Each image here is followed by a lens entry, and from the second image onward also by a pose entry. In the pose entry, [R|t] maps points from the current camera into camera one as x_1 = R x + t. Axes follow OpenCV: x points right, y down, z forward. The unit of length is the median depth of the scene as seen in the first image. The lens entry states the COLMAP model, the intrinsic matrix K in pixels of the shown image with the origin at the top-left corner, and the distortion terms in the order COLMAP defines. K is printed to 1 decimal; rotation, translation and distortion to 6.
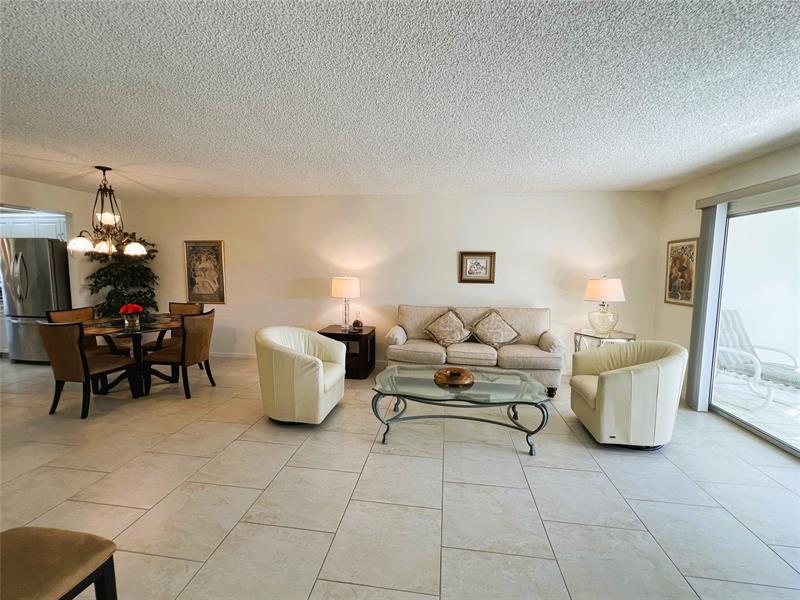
lens RADIAL K [[354.9, 0, 401.8], [0, 354.9, 299.3], [0, 0, 1]] dist [-0.003298, -0.000336]
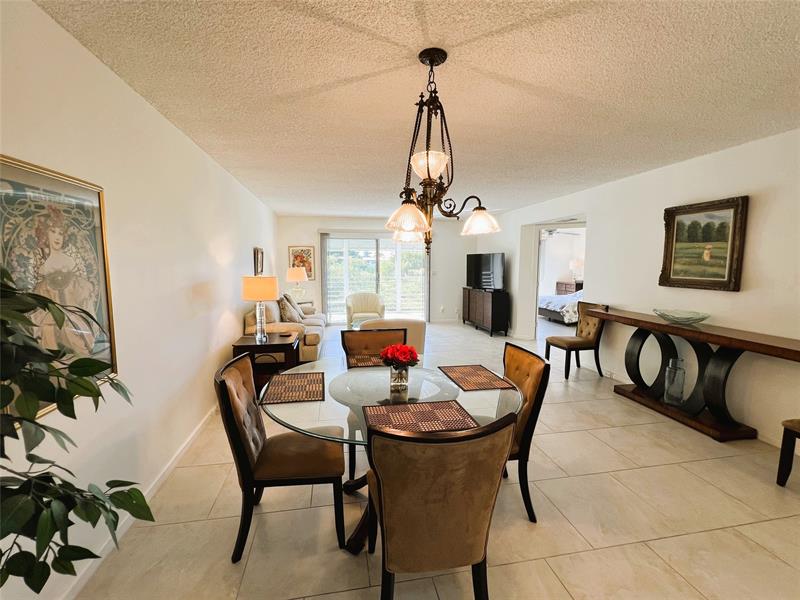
lens RADIAL K [[354.9, 0, 399.4], [0, 354.9, 304.0], [0, 0, 1]] dist [-0.003298, -0.000336]
pose [[-0.323979, -0.120976, 0.938298, -0.966706], [0.085785, 0.983948, 0.156482, -0.092362], [-0.942167, 0.131189, -0.308401, 0.910820]]
